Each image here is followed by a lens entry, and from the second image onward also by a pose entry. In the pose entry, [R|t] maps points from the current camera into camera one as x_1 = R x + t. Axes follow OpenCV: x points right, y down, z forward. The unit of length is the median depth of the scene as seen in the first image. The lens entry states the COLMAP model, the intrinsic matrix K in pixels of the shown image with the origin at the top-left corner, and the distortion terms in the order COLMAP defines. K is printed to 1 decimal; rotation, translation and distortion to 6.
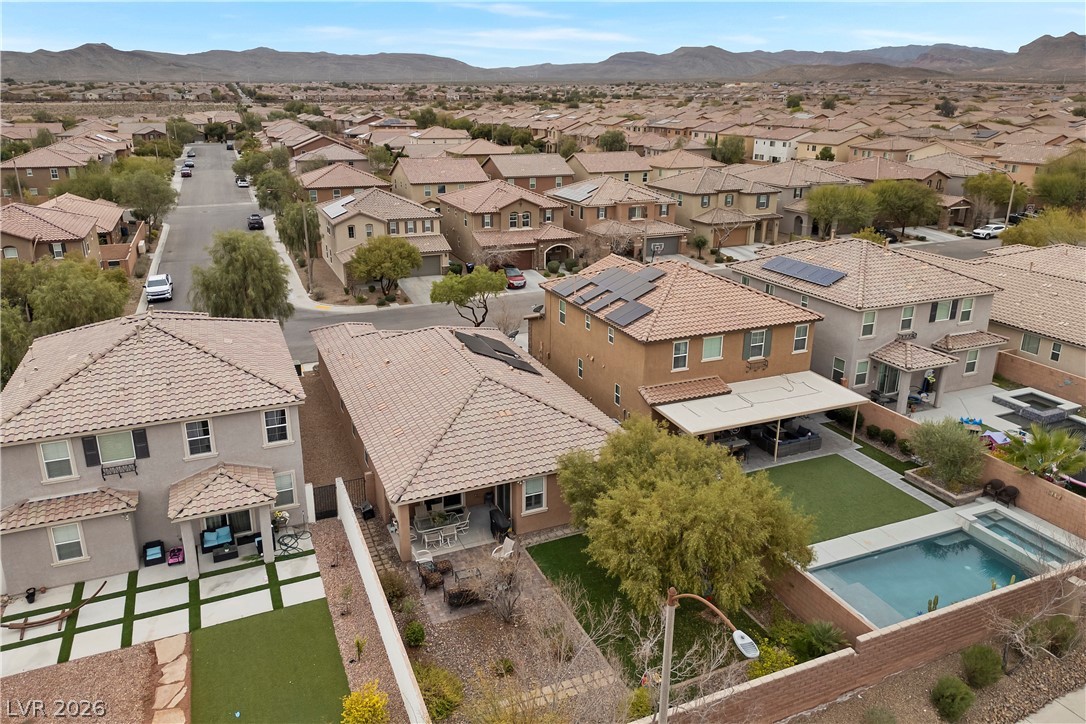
lens RADIAL K [[738.8, 0, 526.8], [0, 738.8, 343.8], [0, 0, 1]] dist [0.084156, -0.081862]
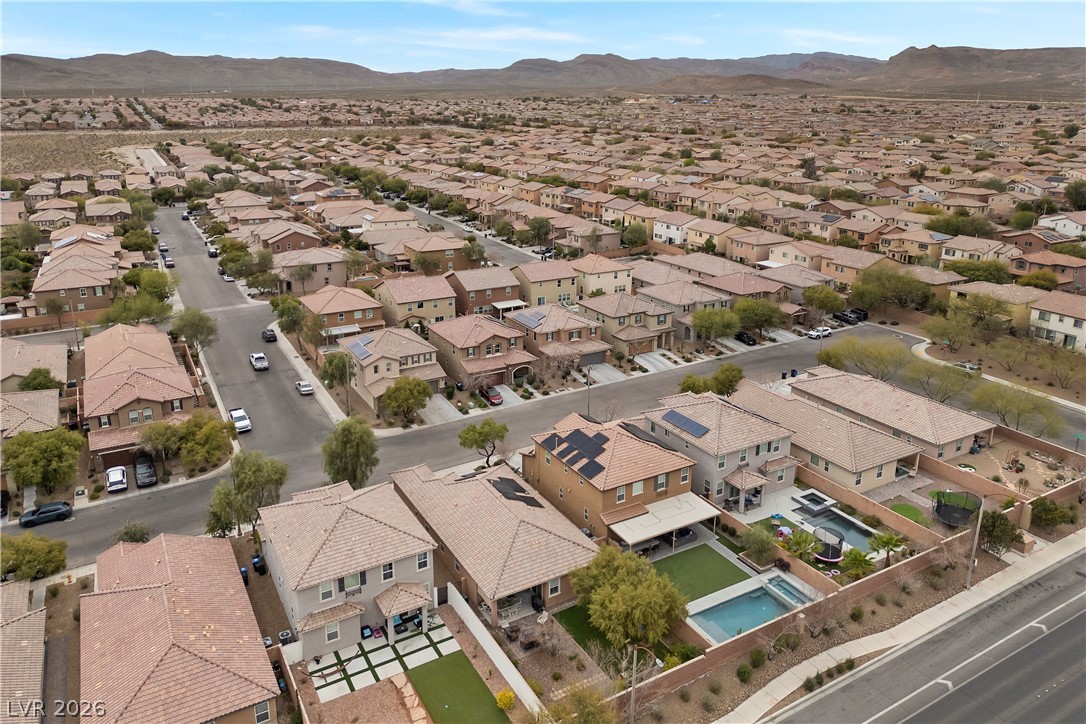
lens RADIAL K [[738.8, 0, 526.8], [0, 738.8, 343.8], [0, 0, 1]] dist [0.084156, -0.081862]
pose [[0.992504, -0.034766, 0.117164, -0.194722], [0.034861, 0.999391, 0.001241, -0.318680], [-0.117135, 0.002853, 0.993112, -0.683945]]
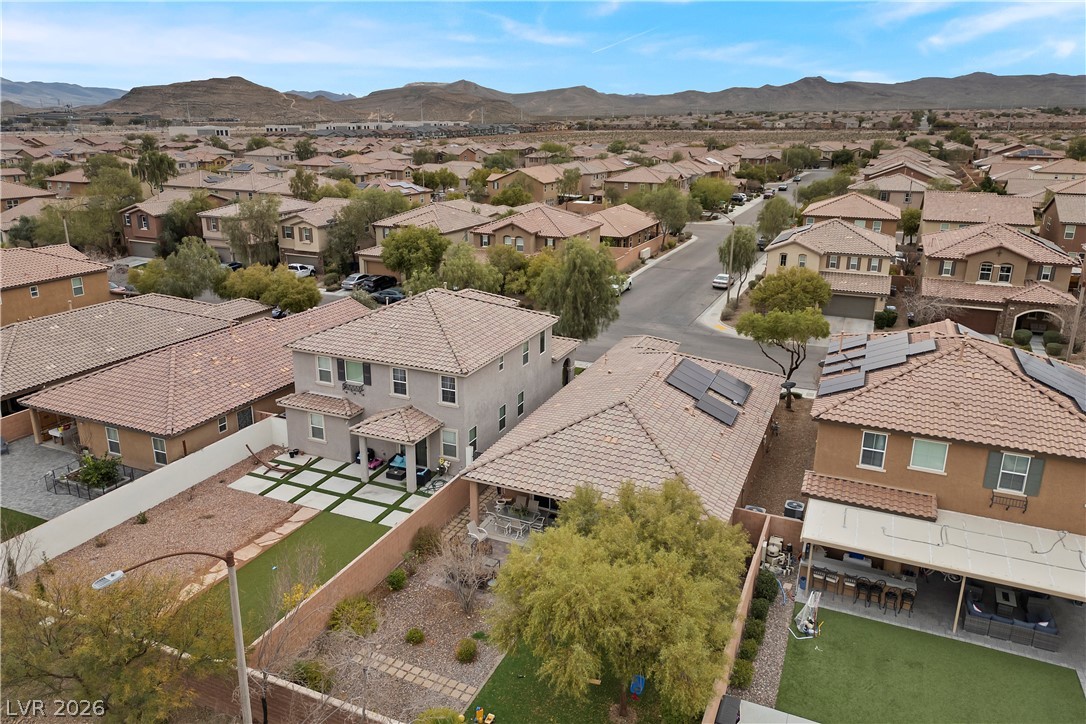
lens RADIAL K [[746.3, 0, 559.9], [0, 746.3, 338.0], [0, 0, 1]] dist [0.077877, -0.078091]
pose [[0.694309, 0.202485, -0.690604, 0.443340], [-0.231925, 0.971362, 0.051635, -0.055752], [0.681282, 0.124318, 0.721387, 0.162573]]
